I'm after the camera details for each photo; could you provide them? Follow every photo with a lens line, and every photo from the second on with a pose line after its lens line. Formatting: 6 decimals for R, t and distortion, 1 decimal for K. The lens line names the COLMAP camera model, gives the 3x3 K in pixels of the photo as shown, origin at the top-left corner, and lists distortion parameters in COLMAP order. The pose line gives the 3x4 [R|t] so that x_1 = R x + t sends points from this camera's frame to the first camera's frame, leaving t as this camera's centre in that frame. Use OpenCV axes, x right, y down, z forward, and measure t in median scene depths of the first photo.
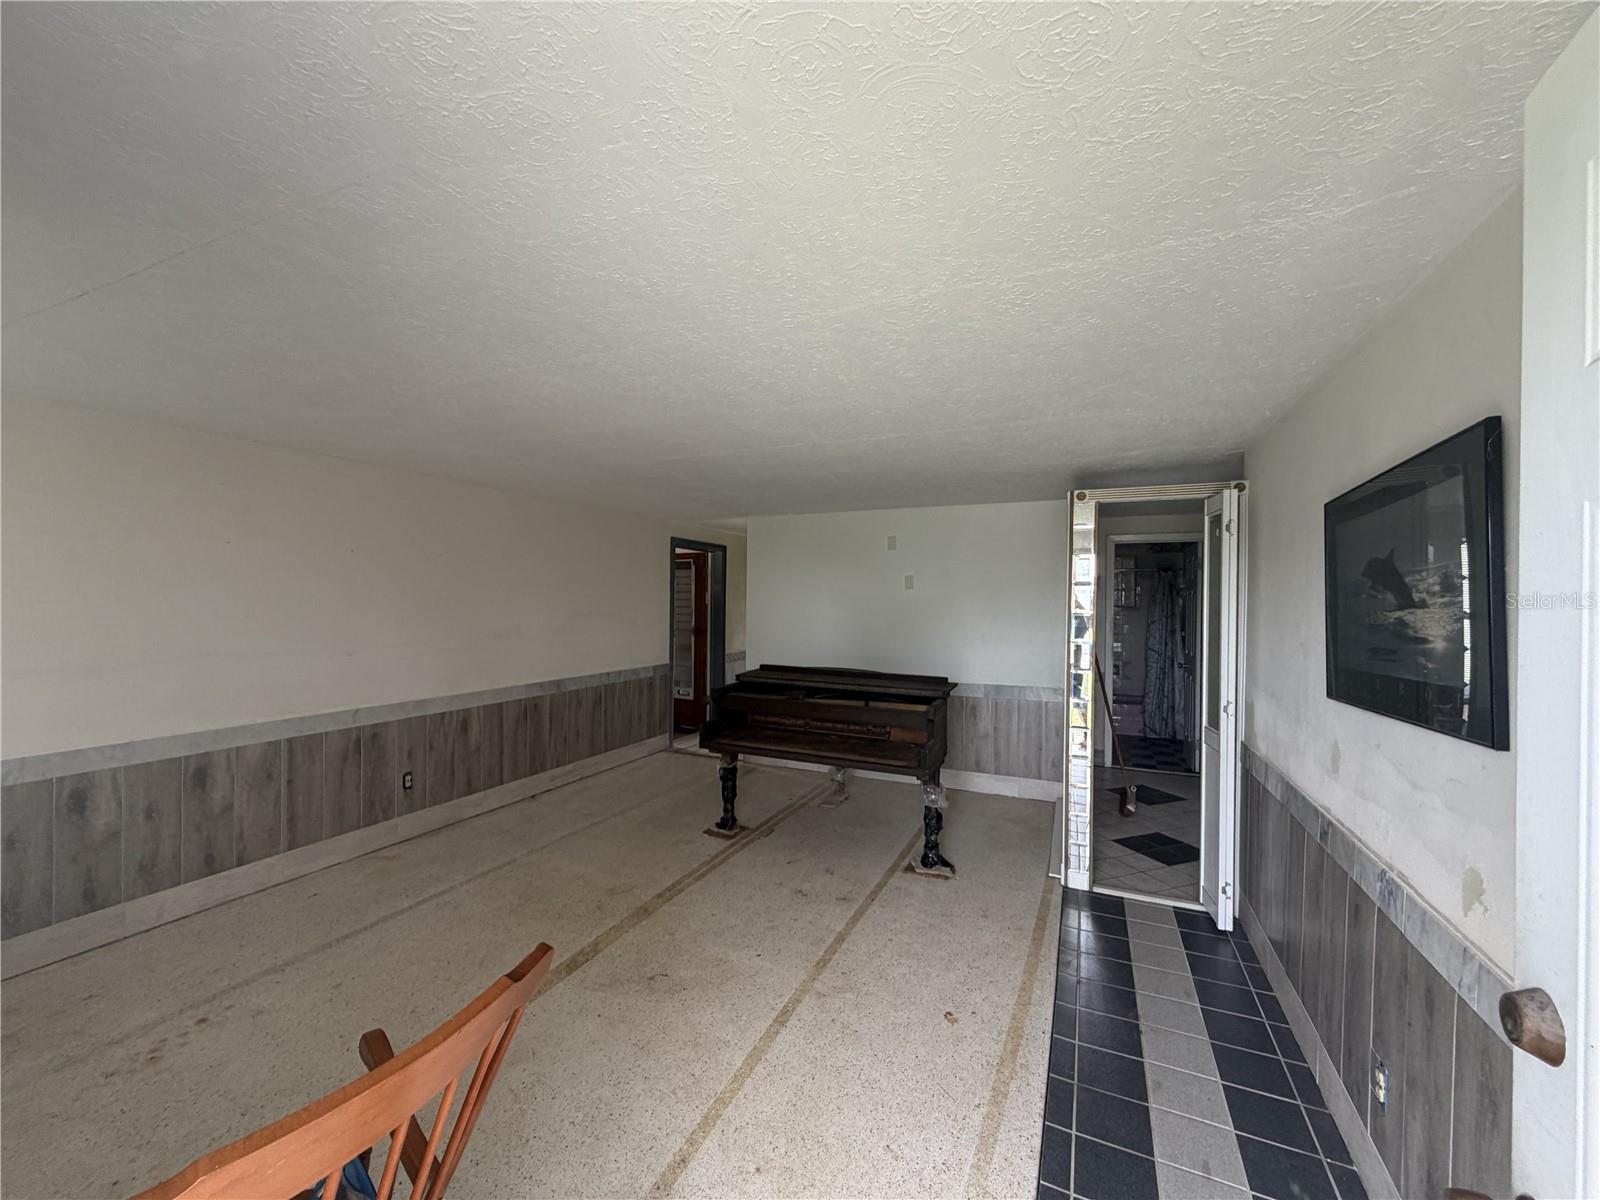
lens RADIAL K [[638.6, 0, 794.2], [0, 638.6, 596.5], [0, 0, 1]] dist [0.010368, -0.000020]
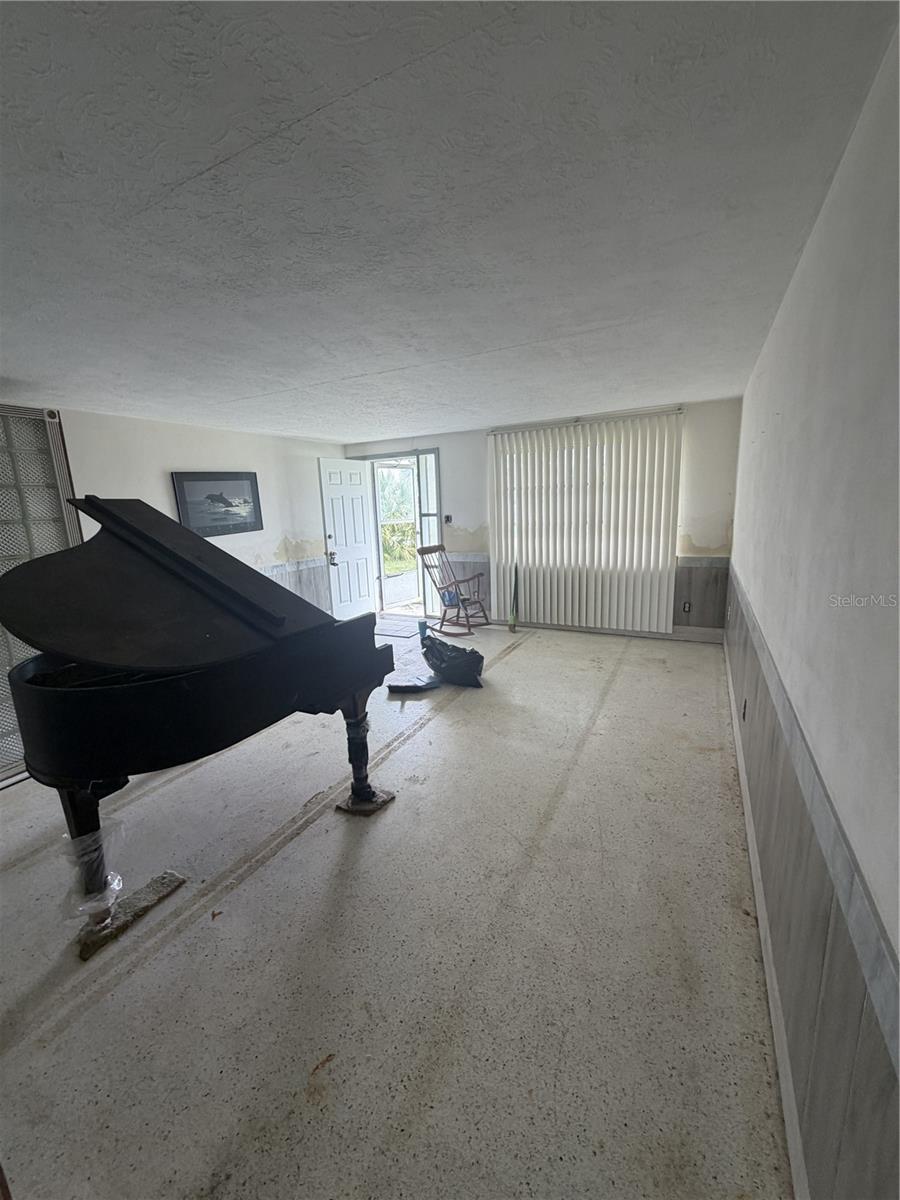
lens RADIAL K [[478.9, 0, 448.9], [0, 478.9, 597.3], [0, 0, 1]] dist [0.010368, -0.000020]
pose [[-0.998281, 0.019277, 0.055339, -0.219815], [0.029602, 0.980887, 0.192313, 0.011740], [-0.050575, 0.193621, -0.979772, 1.366325]]
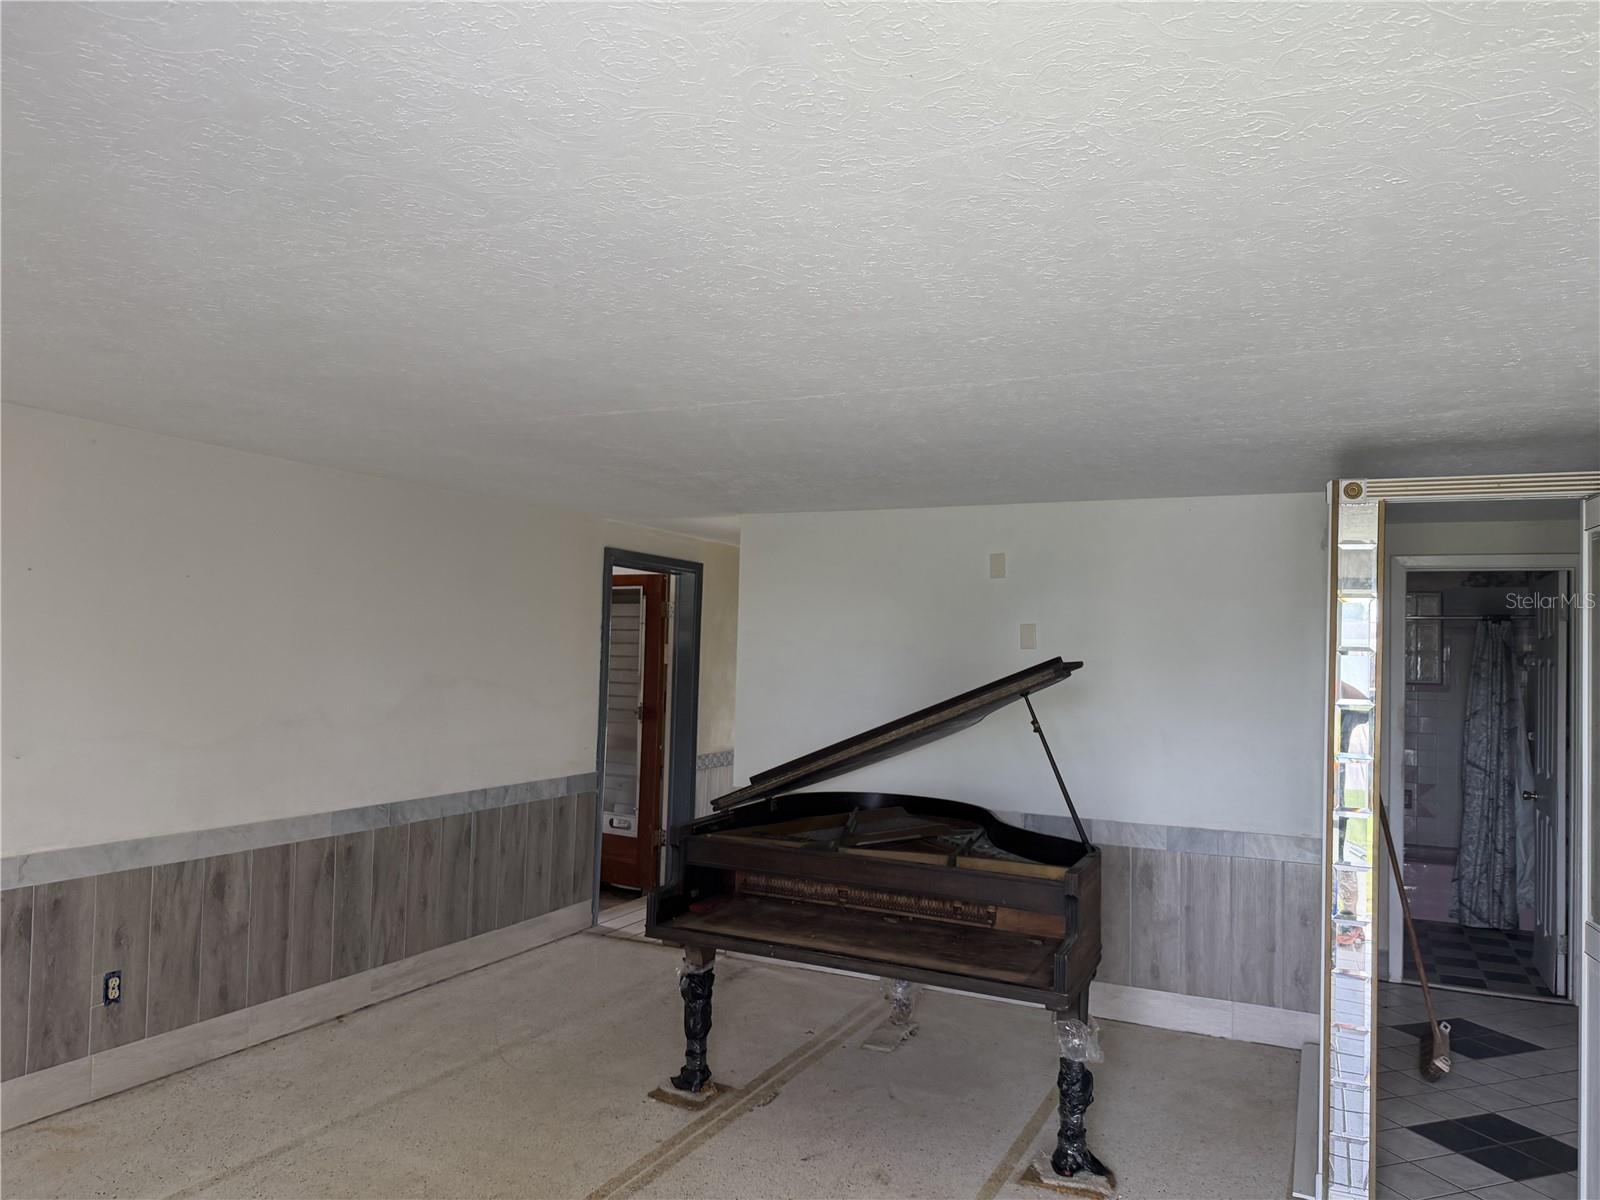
lens RADIAL K [[1126.7, 0, 800.0], [0, 1126.7, 600.0], [0, 0, 1]] dist [0.067511, -0.084711]
pose [[0.999675, 0.017623, -0.018428, -0.002876], [-0.018400, 0.998911, -0.042879, -0.009852], [0.017652, 0.043204, 0.998910, 0.018424]]
